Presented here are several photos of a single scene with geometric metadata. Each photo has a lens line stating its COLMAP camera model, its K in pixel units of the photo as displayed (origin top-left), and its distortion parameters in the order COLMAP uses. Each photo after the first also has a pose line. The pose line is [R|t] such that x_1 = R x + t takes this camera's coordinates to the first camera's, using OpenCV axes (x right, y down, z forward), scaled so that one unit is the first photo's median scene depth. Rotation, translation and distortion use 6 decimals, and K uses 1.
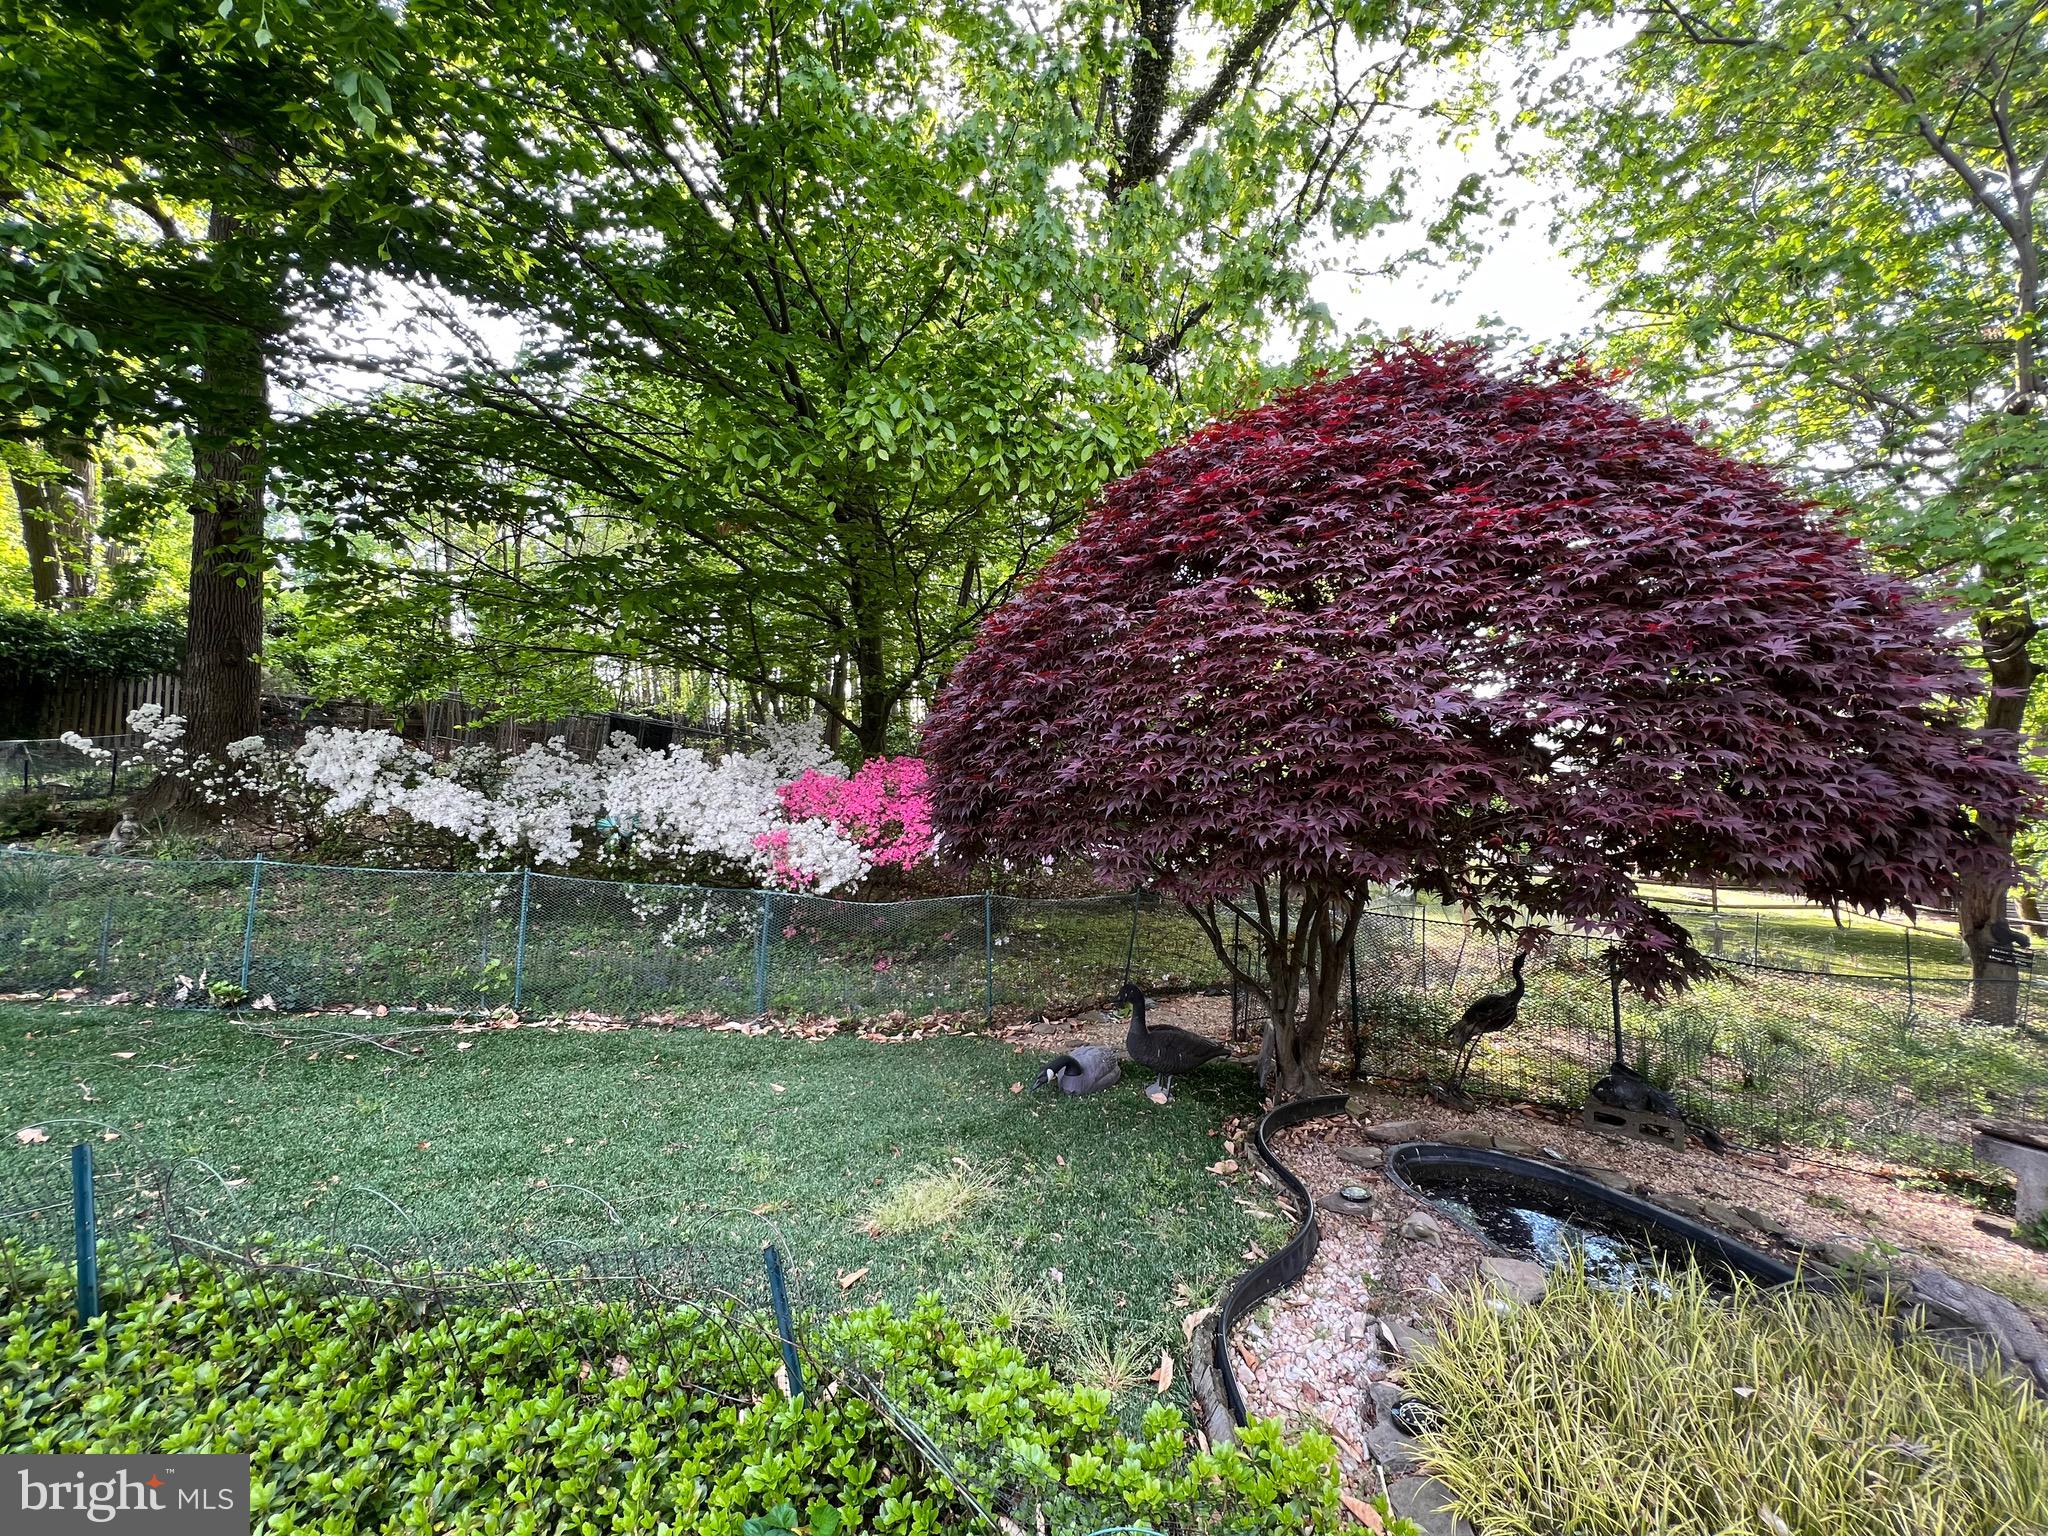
lens RADIAL K [[820.0, 0, 1007.7], [0, 820.0, 755.3], [0, 0, 1]] dist [0.002120, -0.000156]
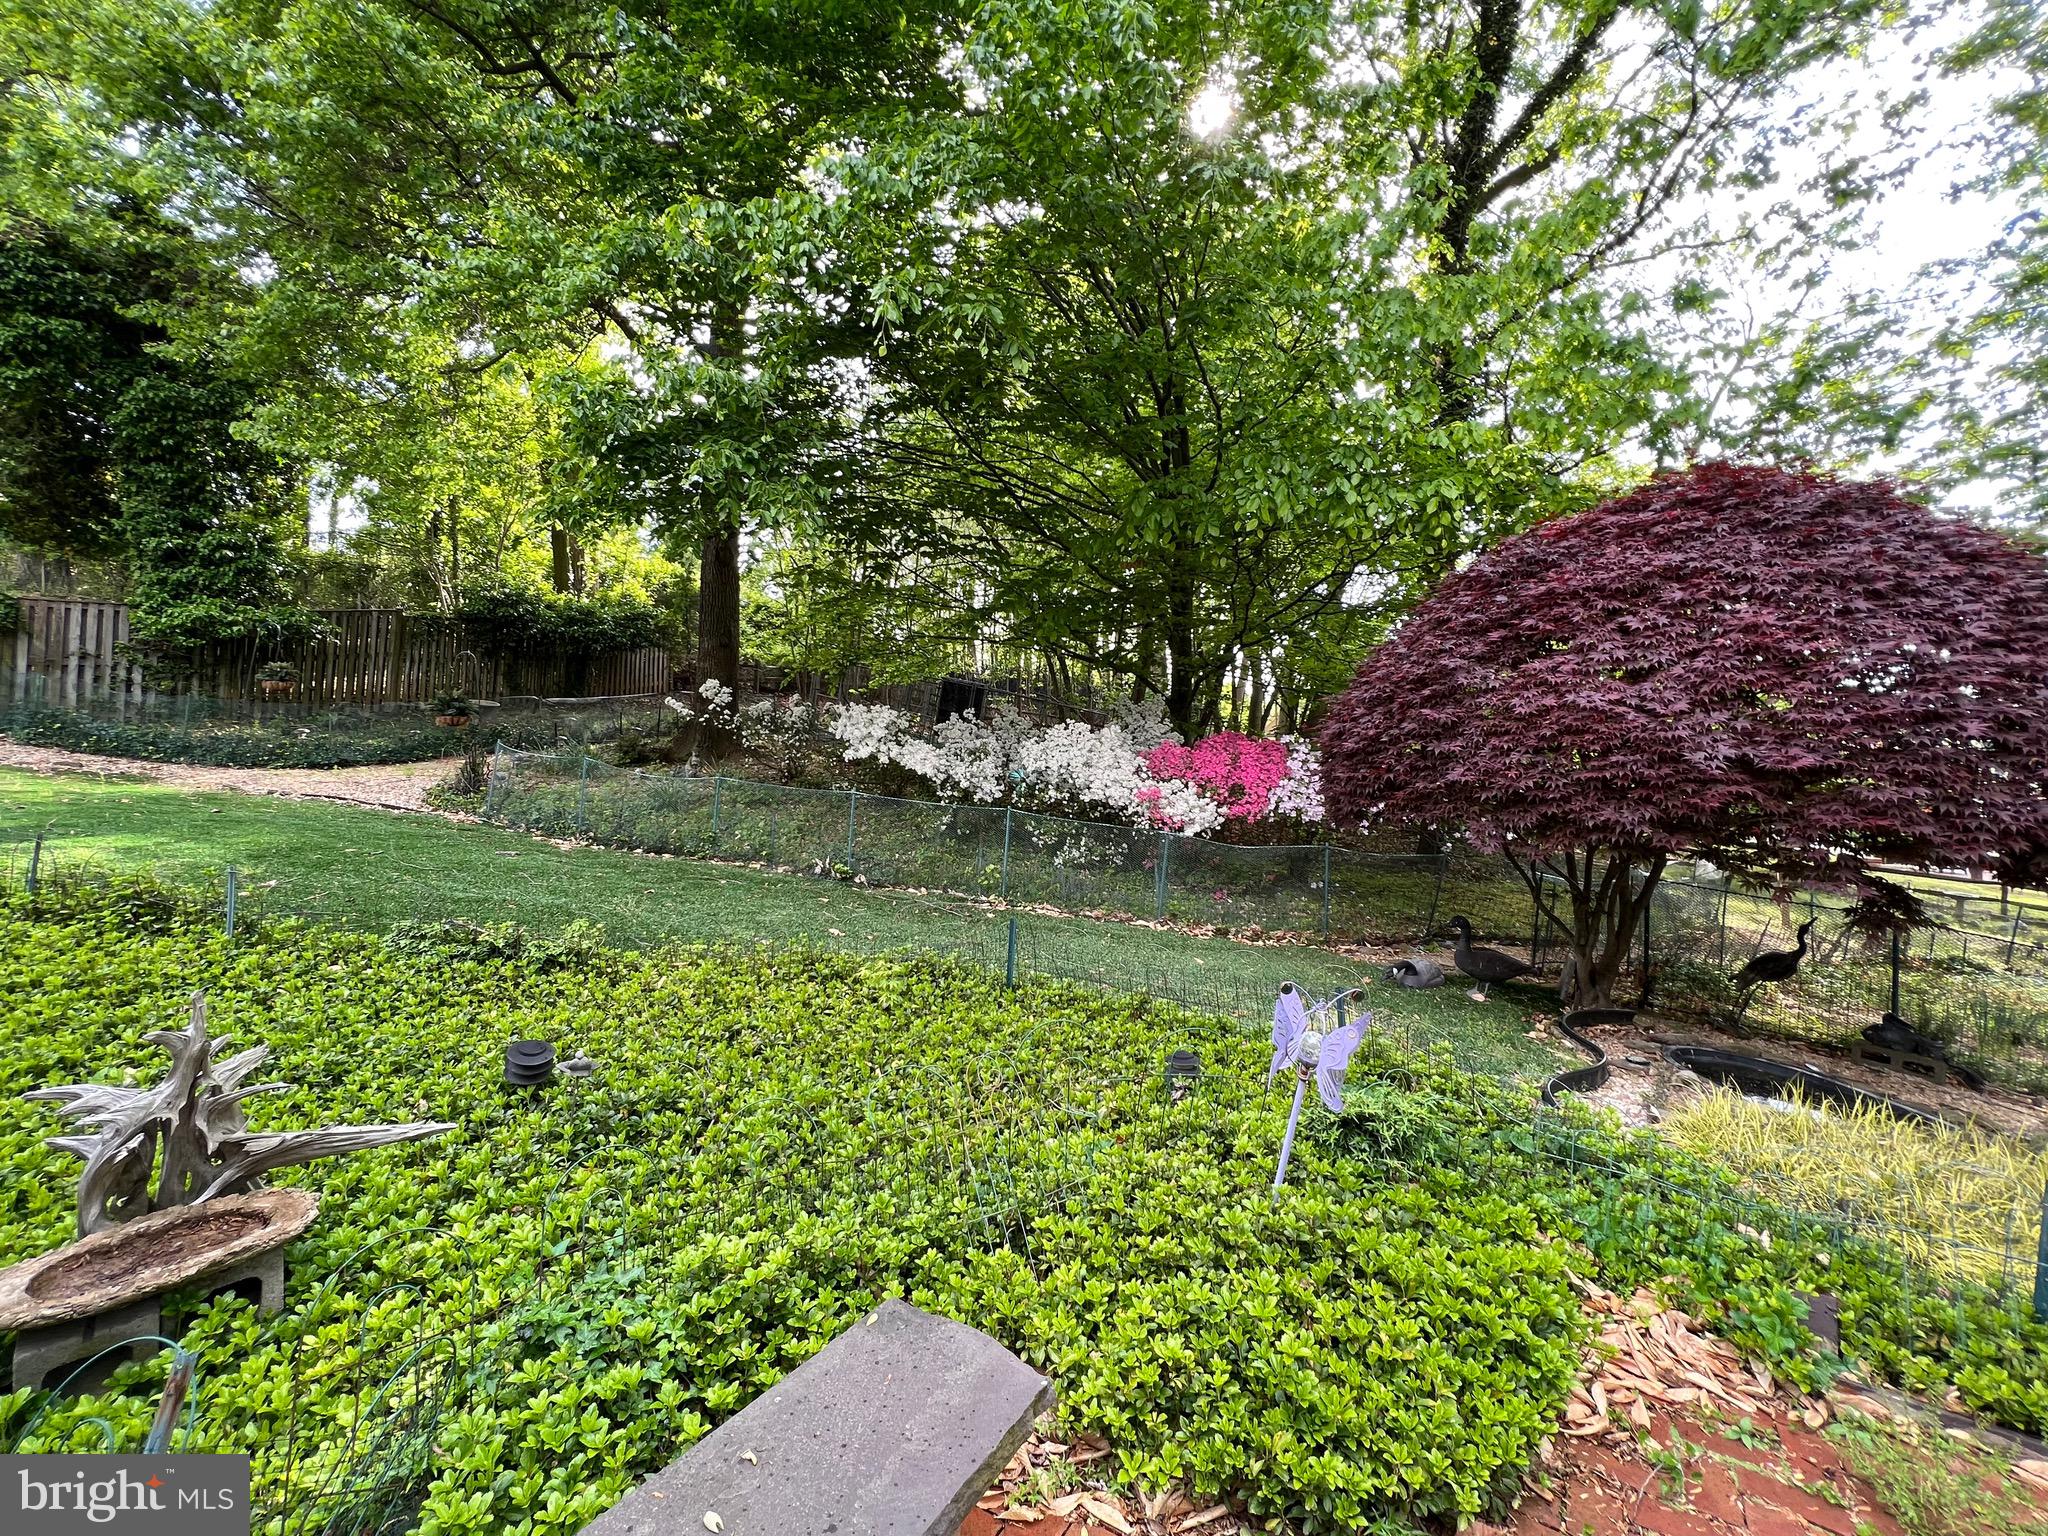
lens RADIAL K [[820.0, 0, 1015.5], [0, 820.0, 757.2], [0, 0, 1]] dist [0.002120, -0.000156]
pose [[0.963279, 0.043350, -0.264979, -0.176013], [-0.026484, 0.997408, 0.066895, -0.051127], [0.267192, -0.057421, 0.961931, -0.423496]]
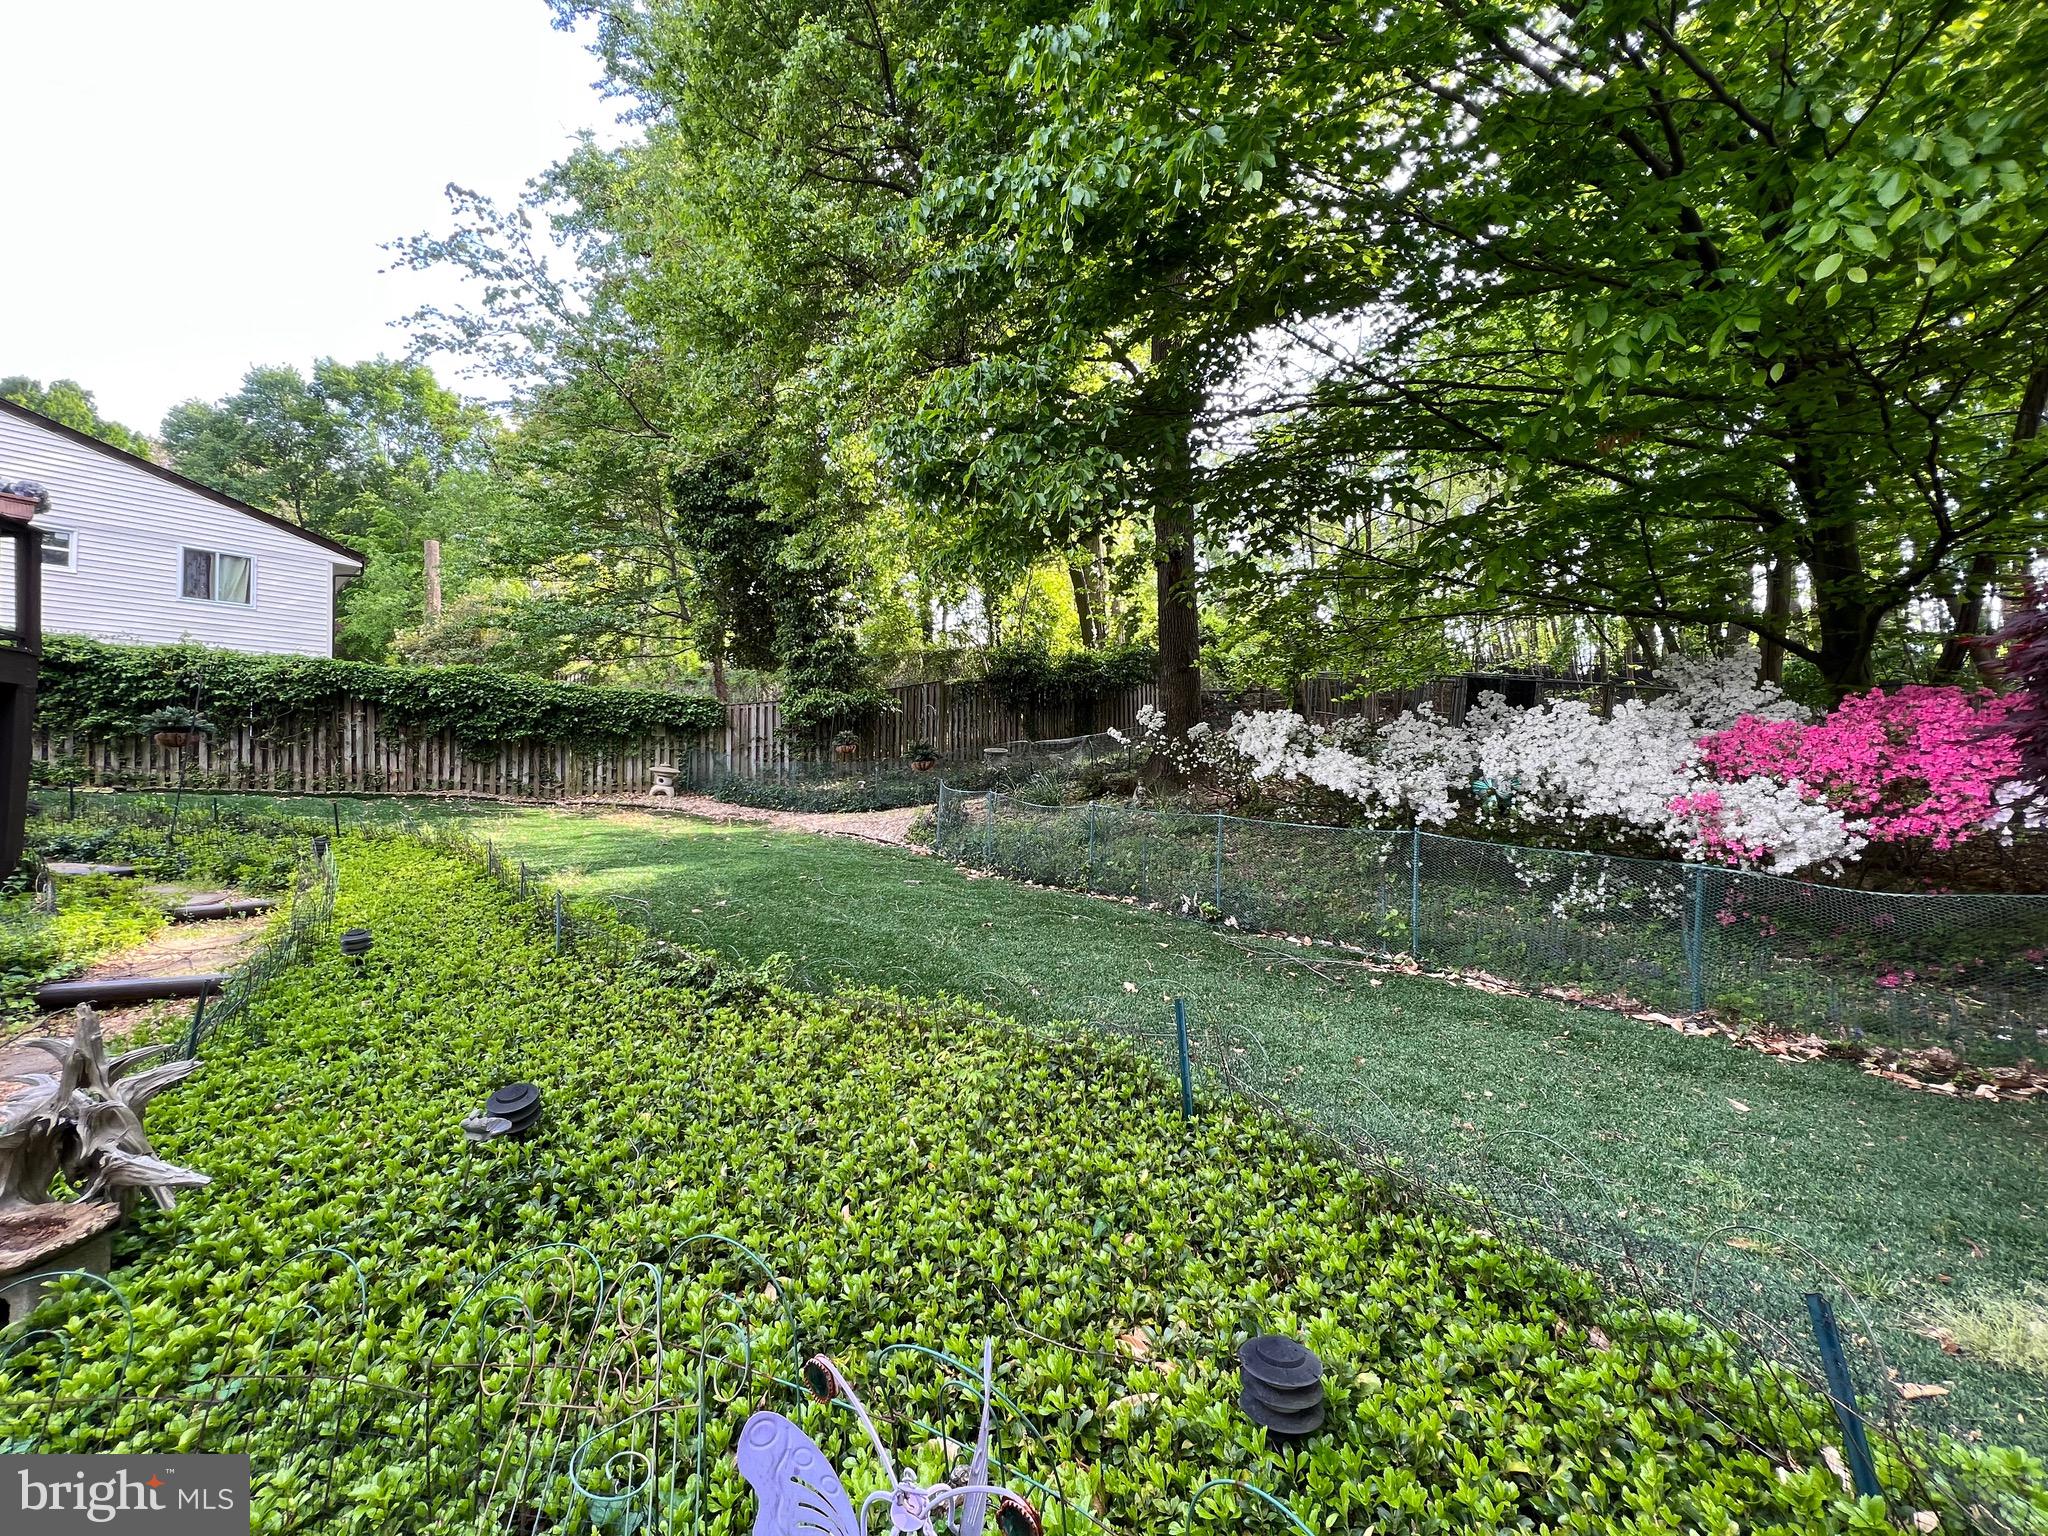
lens RADIAL K [[820.0, 0, 1030.3], [0, 820.0, 755.7], [0, 0, 1]] dist [0.002120, -0.000156]
pose [[0.588827, -0.036429, -0.807438, -0.016619], [0.073716, 0.997241, 0.008766, -0.001122], [0.804890, -0.064682, 0.589888, -0.021360]]
